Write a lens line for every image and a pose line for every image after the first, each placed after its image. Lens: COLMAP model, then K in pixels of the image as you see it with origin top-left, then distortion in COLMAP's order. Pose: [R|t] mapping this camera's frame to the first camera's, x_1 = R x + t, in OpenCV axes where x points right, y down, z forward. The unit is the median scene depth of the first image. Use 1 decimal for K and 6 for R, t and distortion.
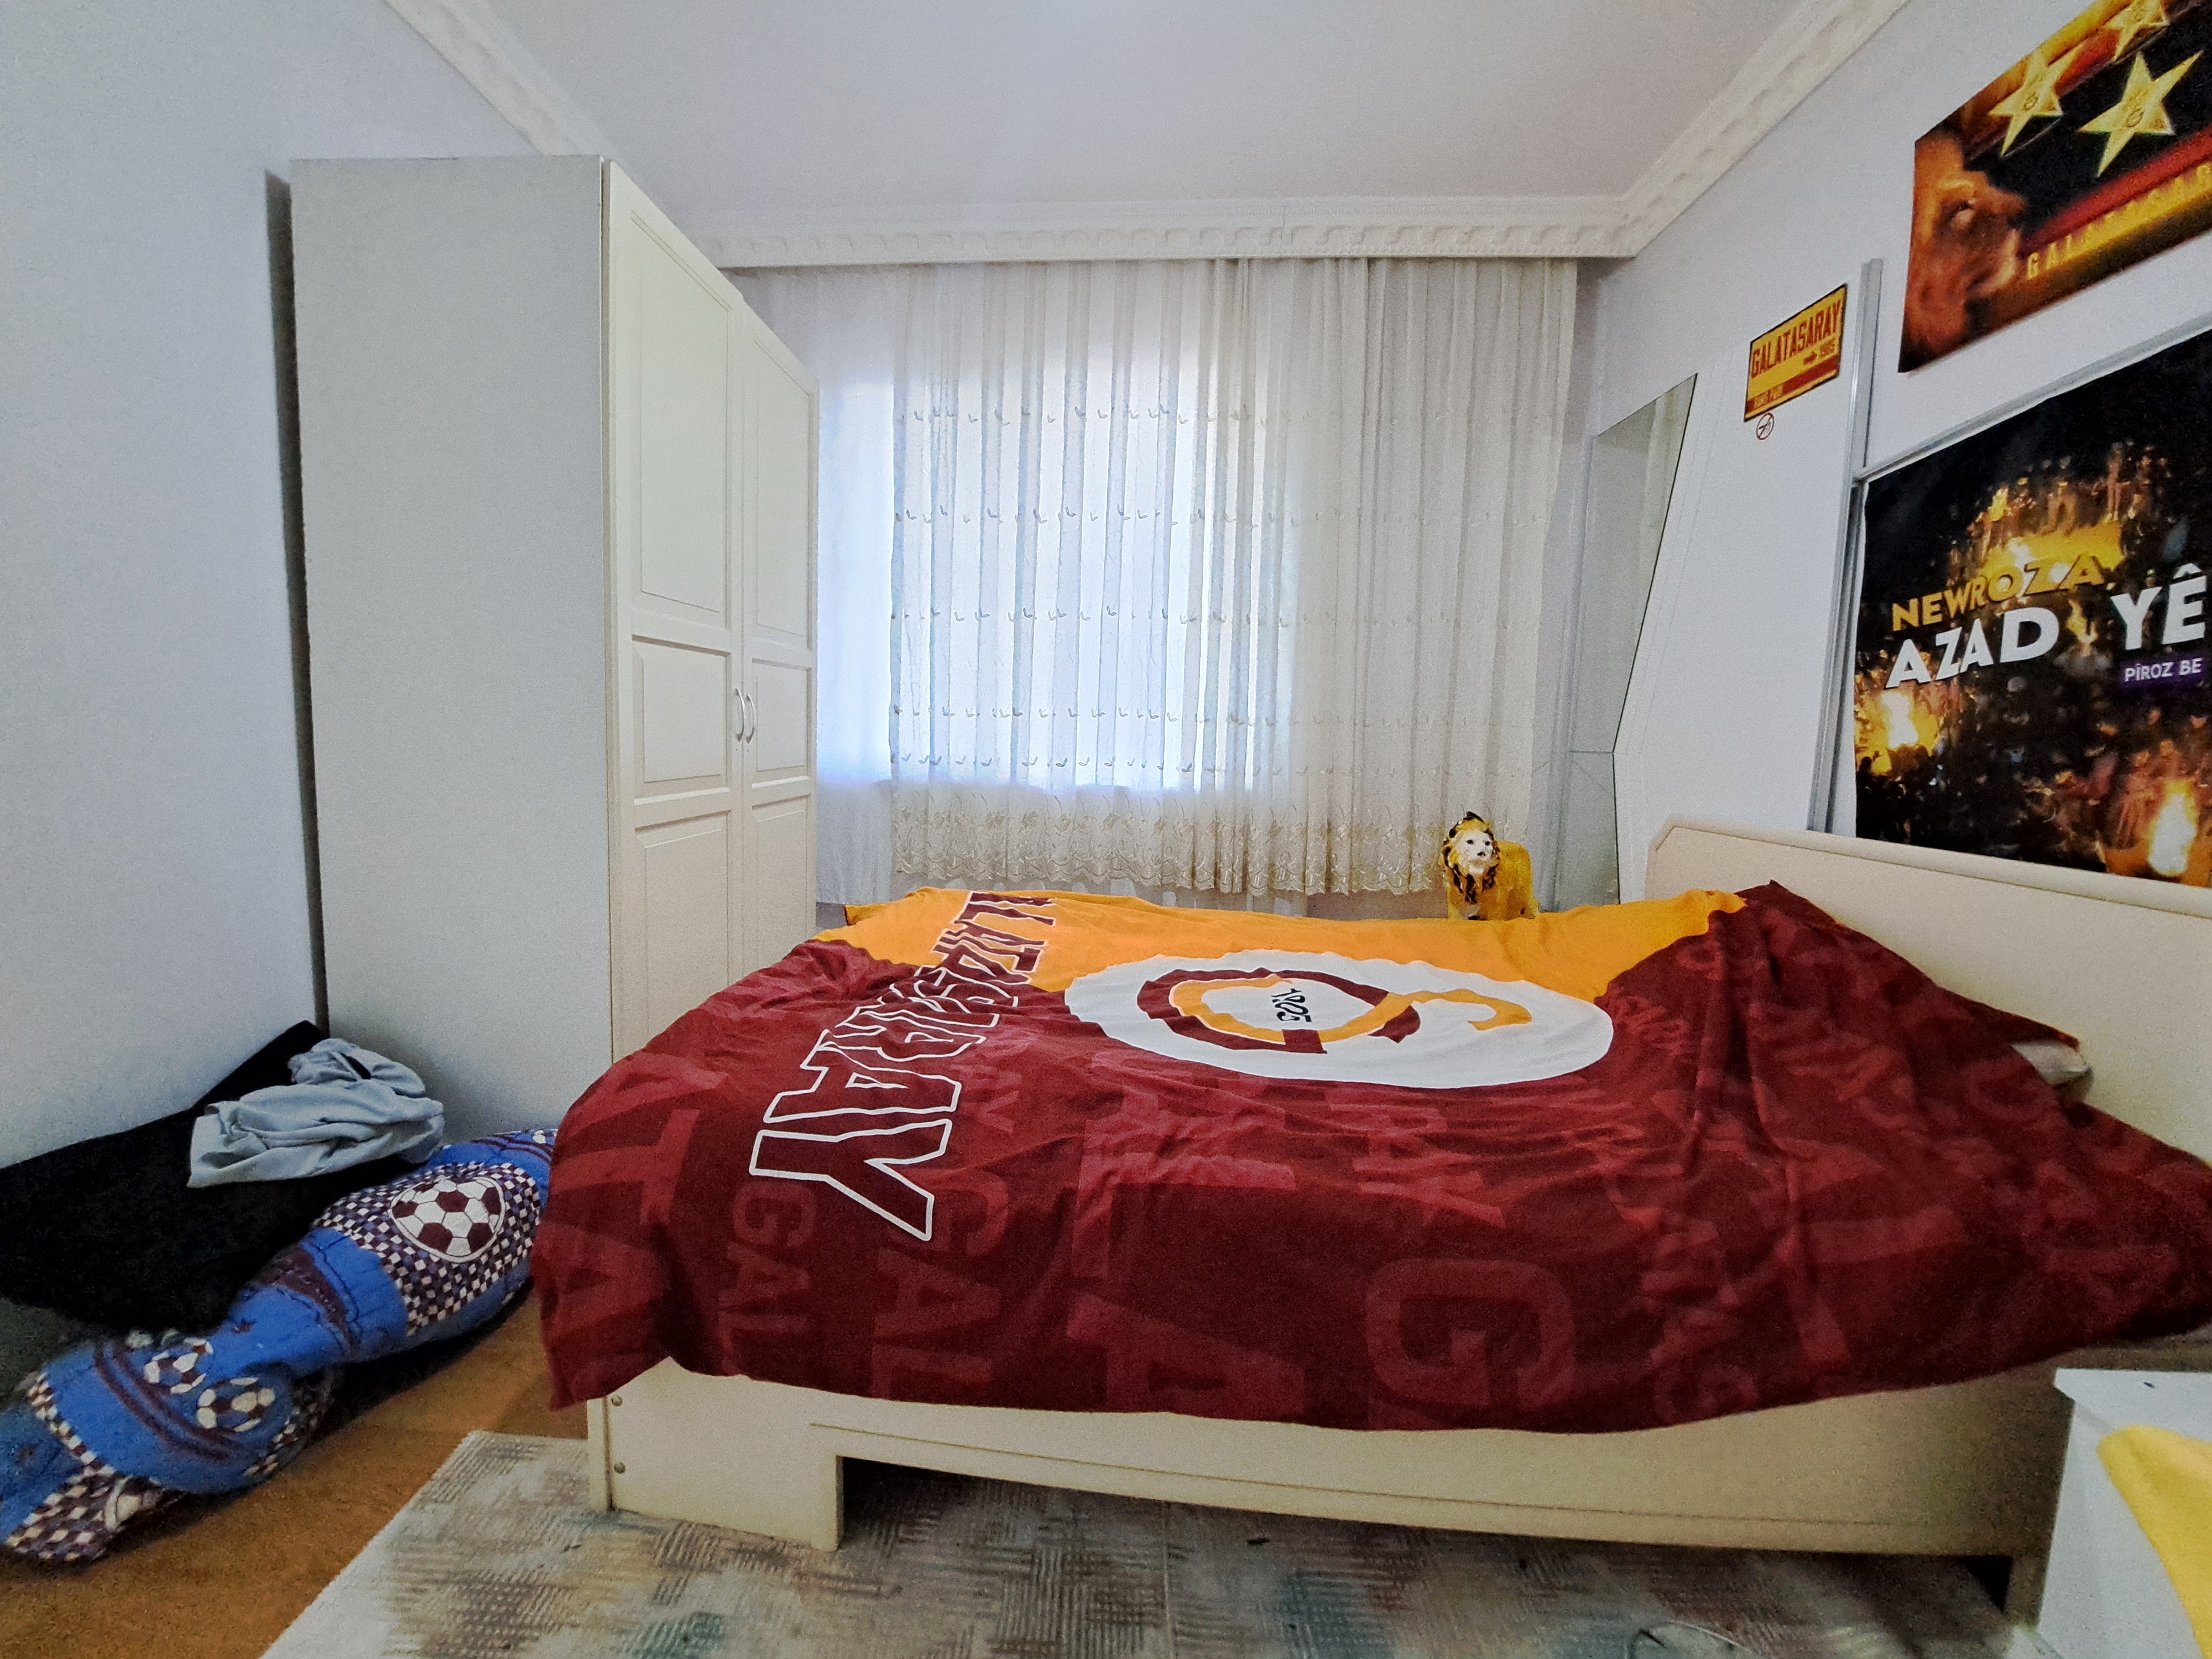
lens RADIAL K [[876.1, 0, 1098.5], [0, 876.1, 815.9], [0, 0, 1]] dist [-0.013600, -0.000030]
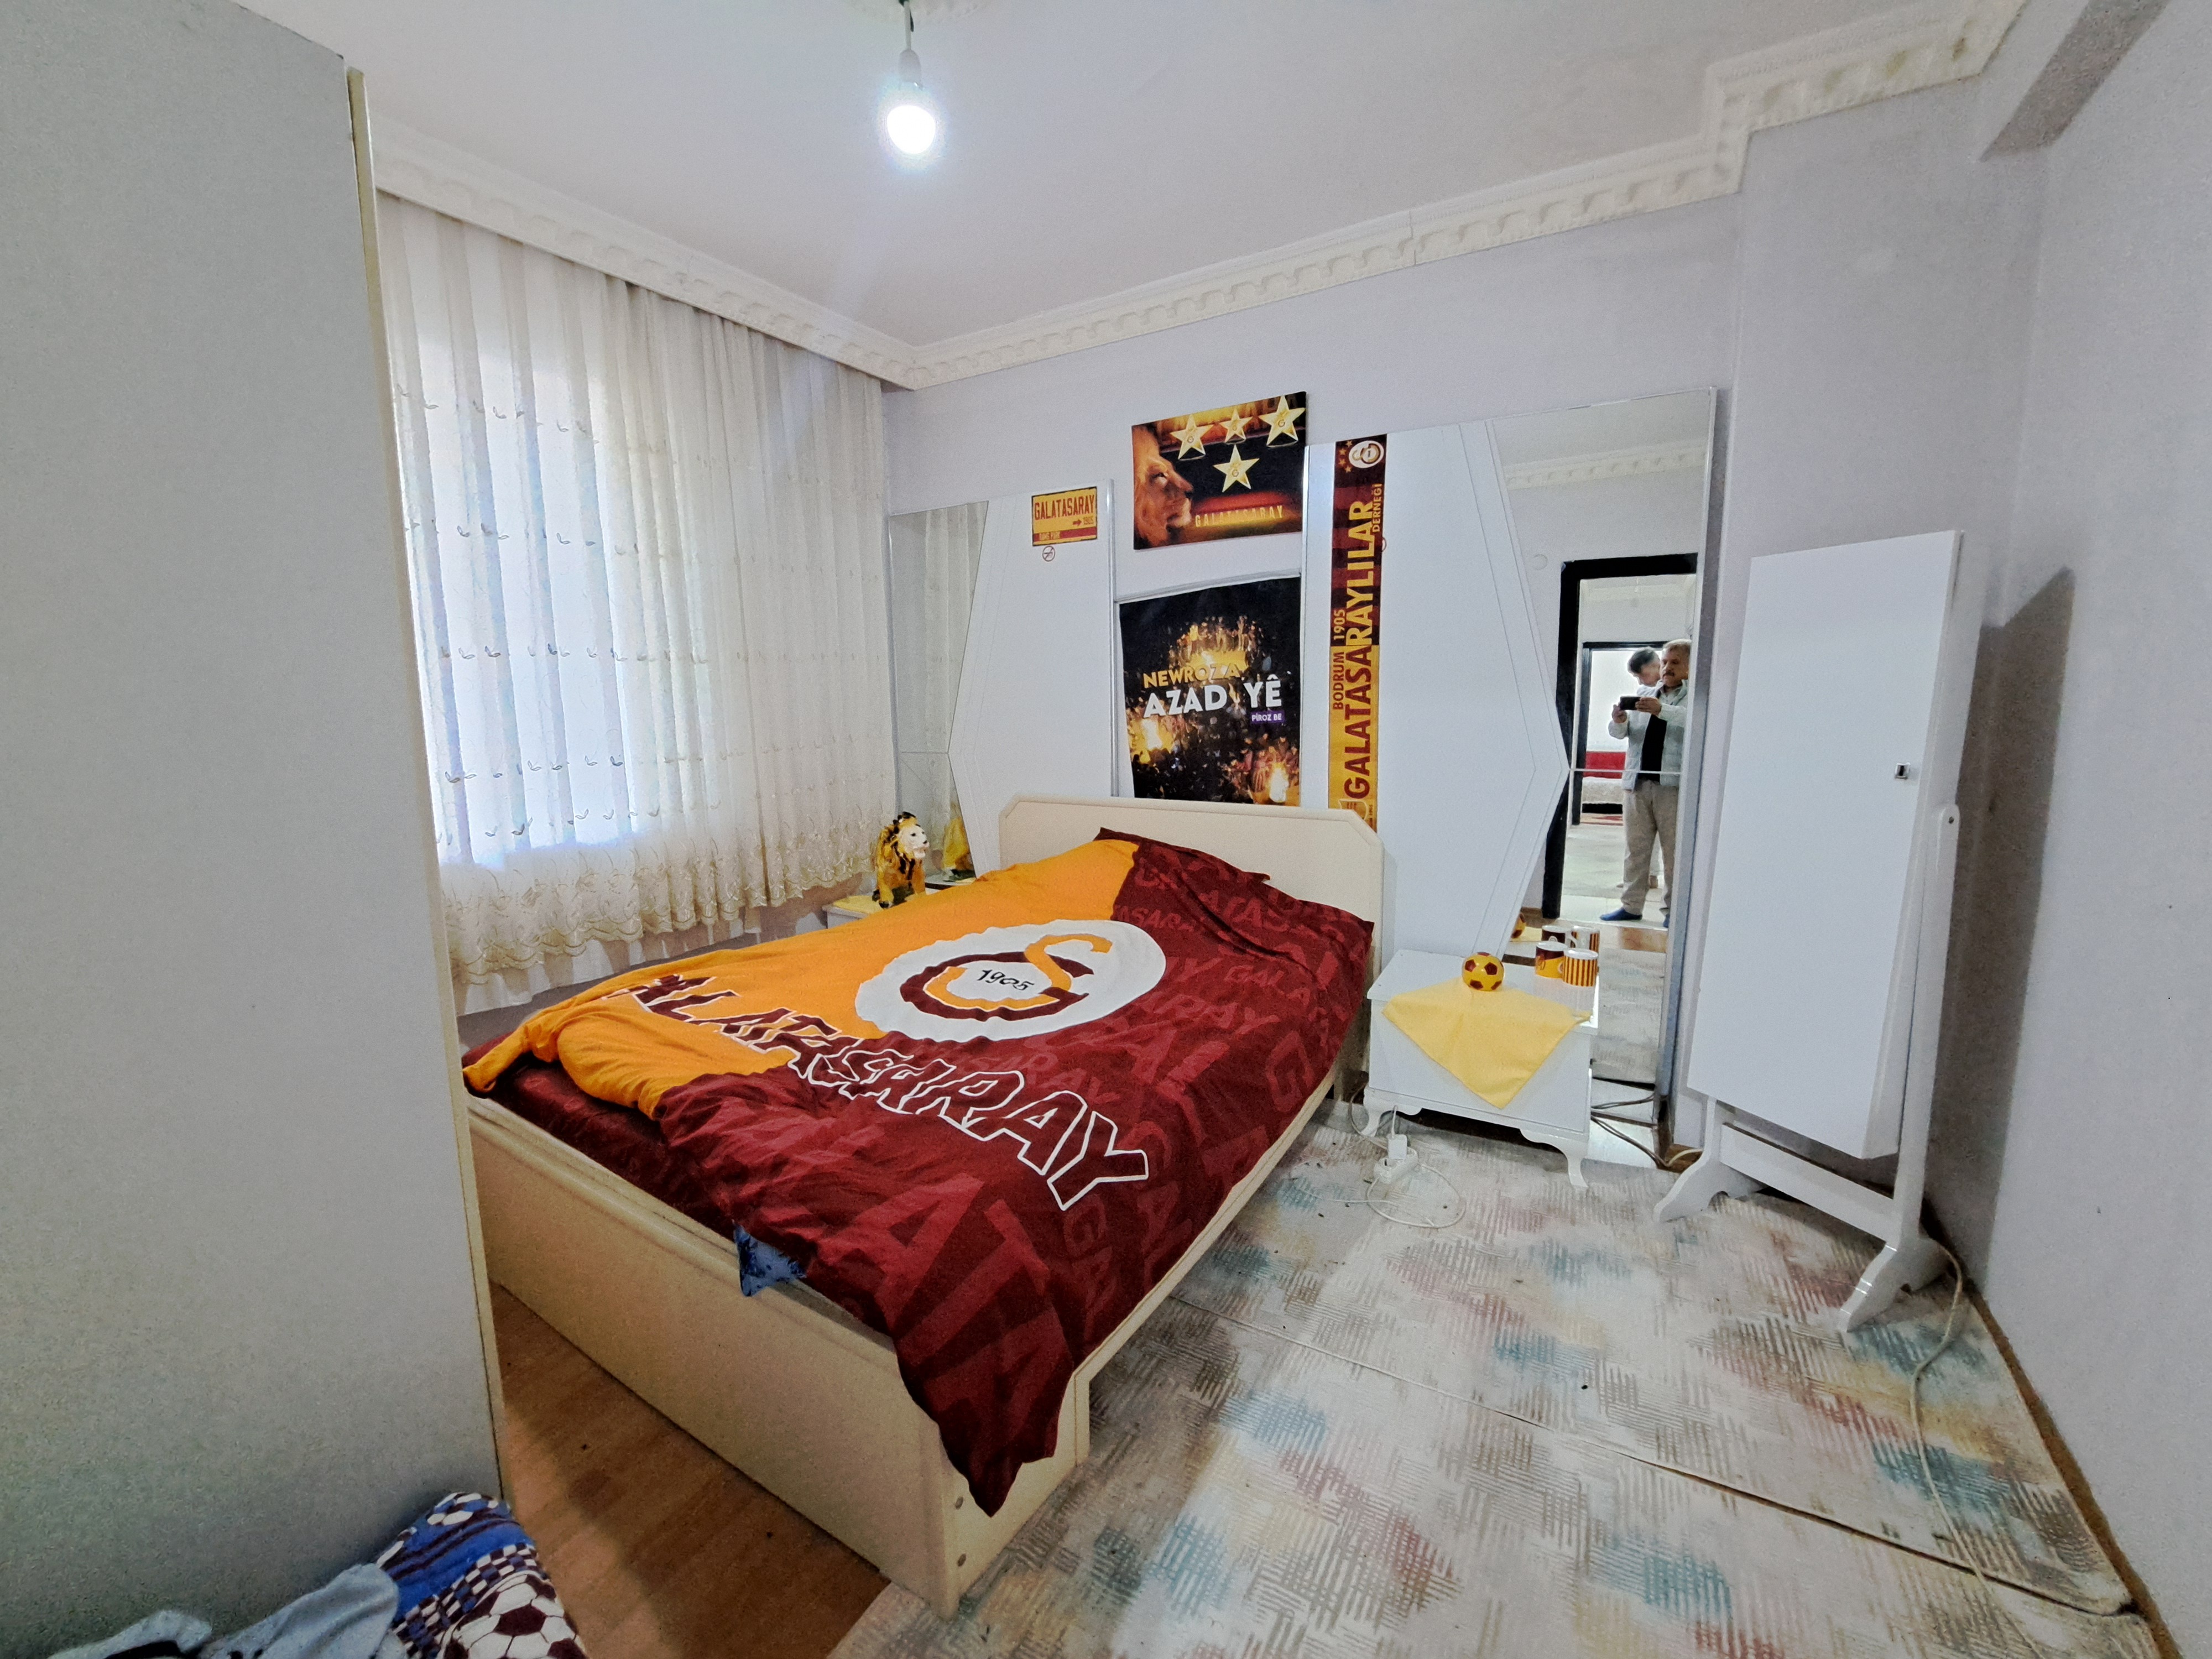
lens RADIAL K [[876.5, 0, 1083.7], [0, 876.5, 812.1], [0, 0, 1]] dist [-0.015964, -0.000544]
pose [[0.471970, -0.161225, 0.866747, -0.996015], [0.115896, 0.985951, 0.120290, -0.224677], [-0.873964, 0.043679, 0.484024, 0.234602]]
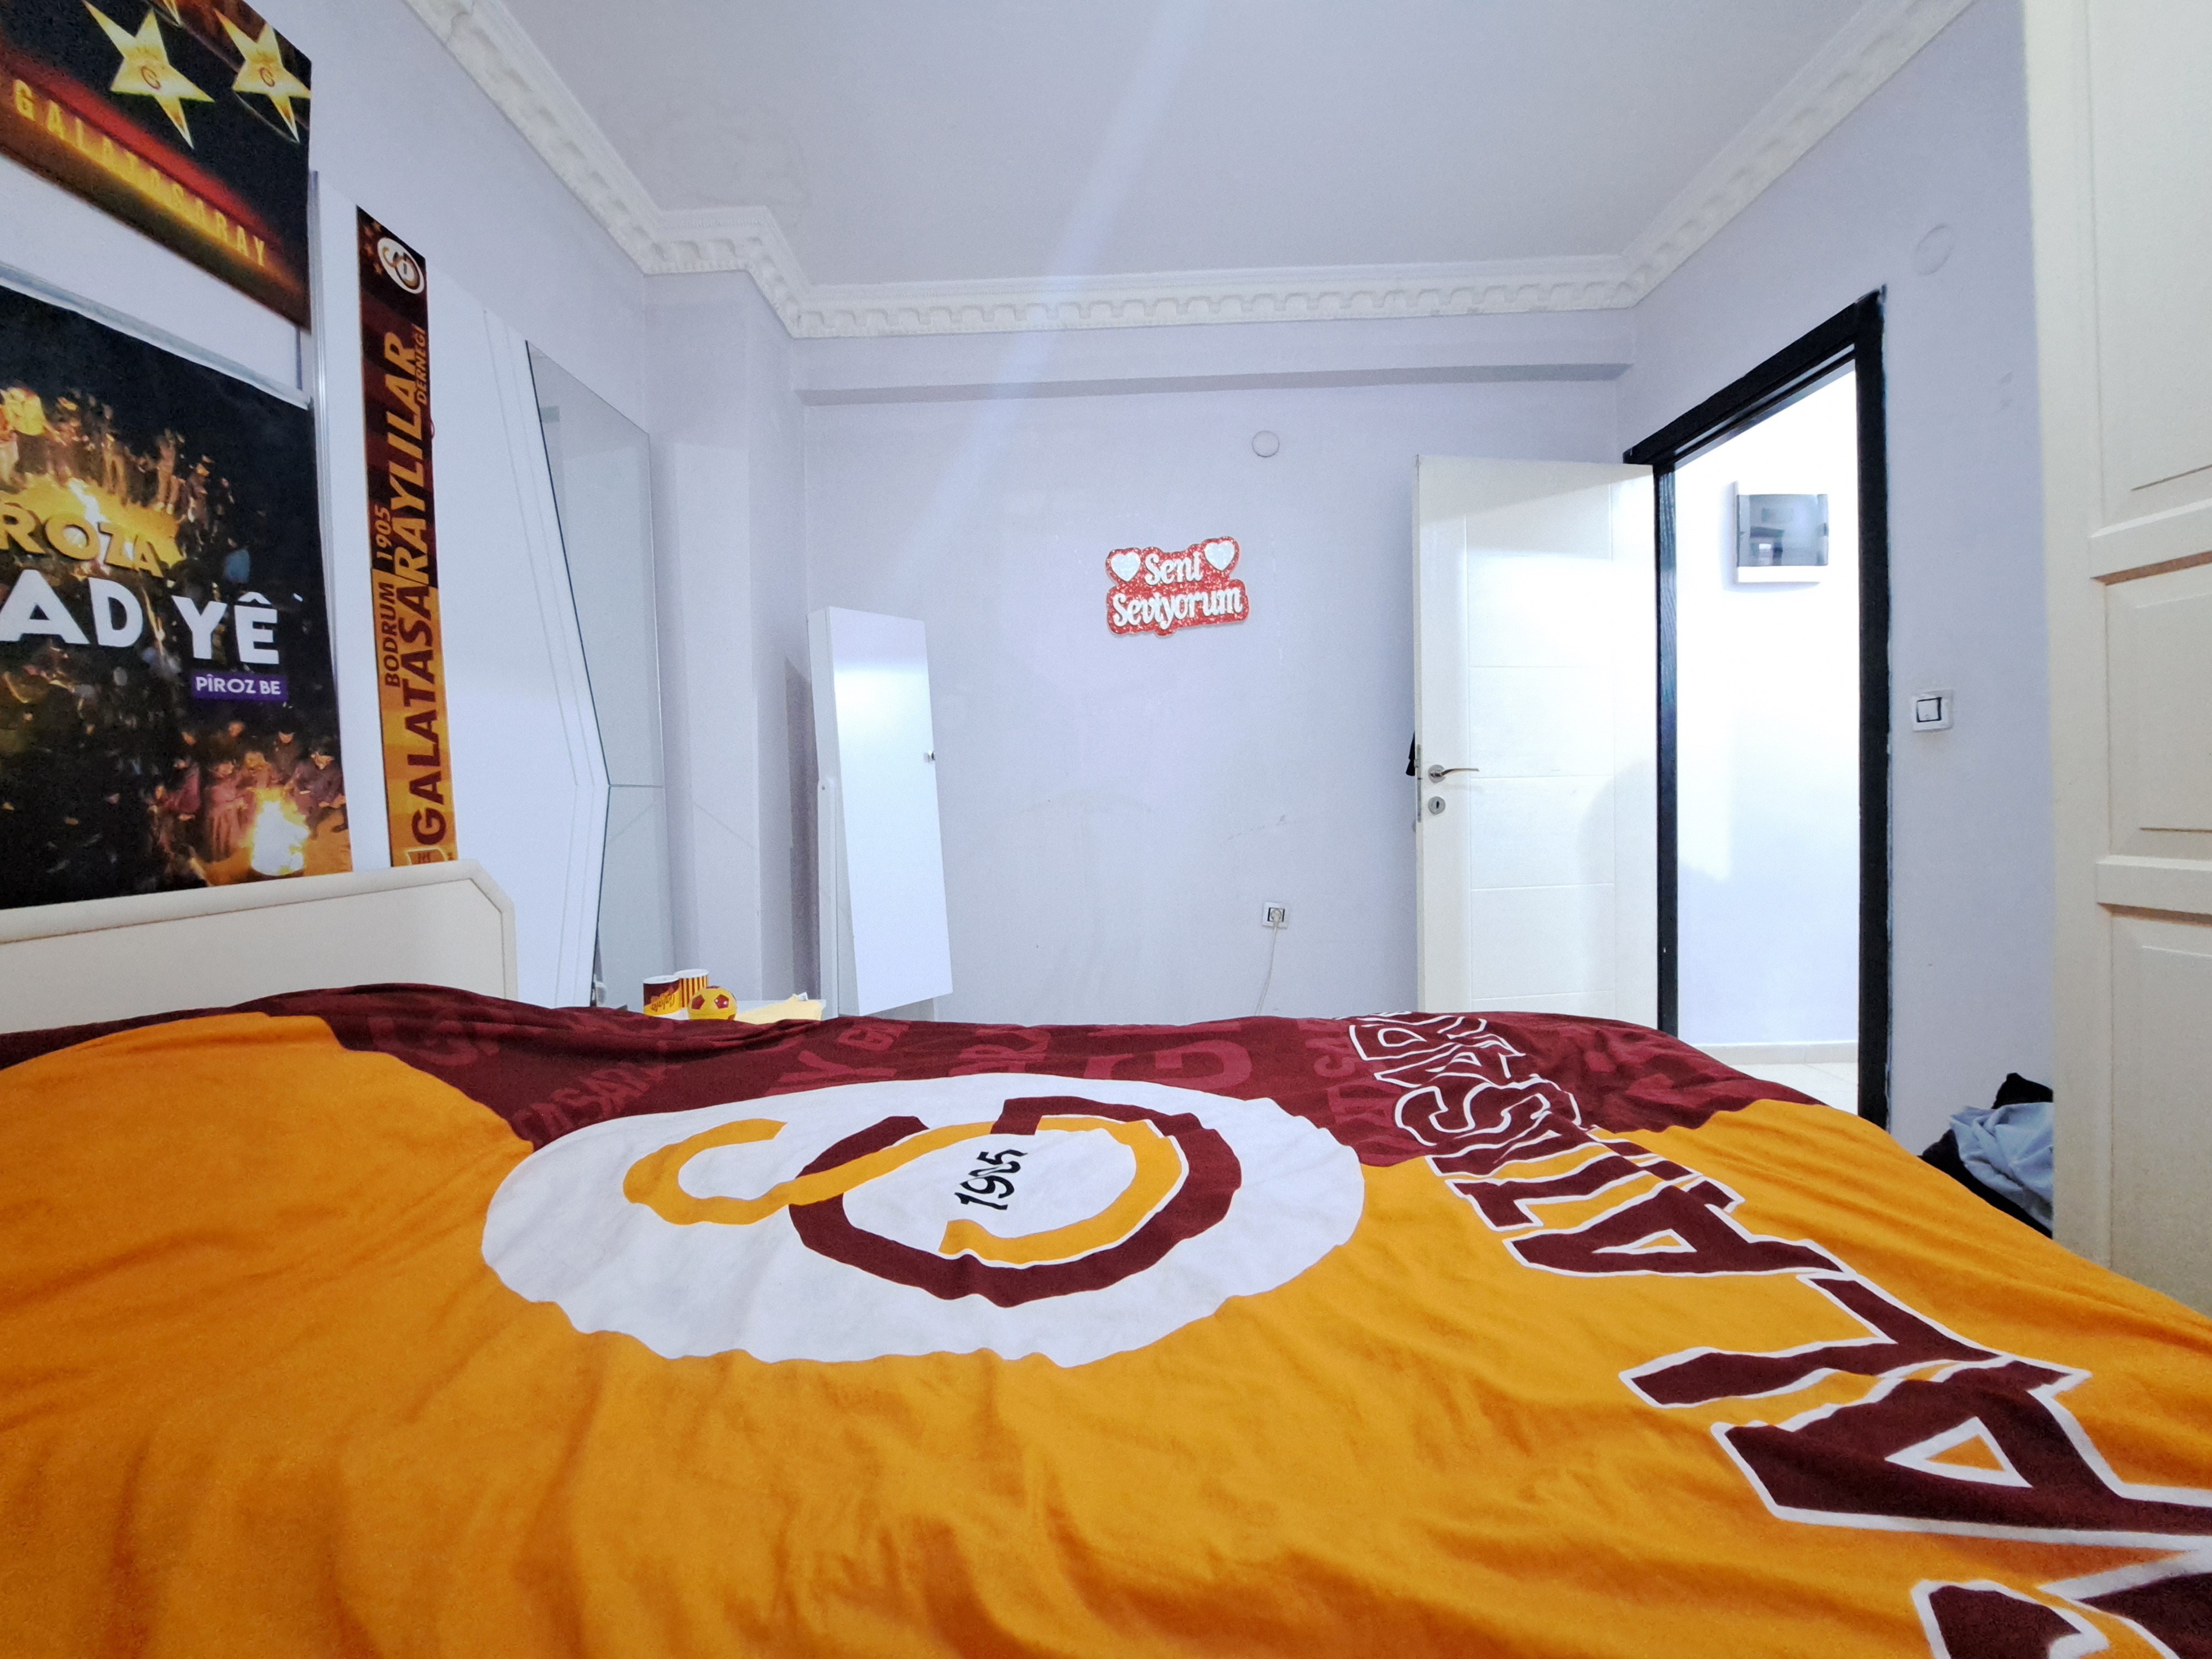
lens RADIAL K [[876.5, 0, 1083.7], [0, 876.5, 812.1], [0, 0, 1]] dist [-0.015964, -0.000544]
pose [[-0.999607, -0.006809, -0.027193, 0.198356], [-0.009987, 0.992904, 0.118498, -0.129760], [0.026194, 0.118723, -0.992582, 1.792763]]
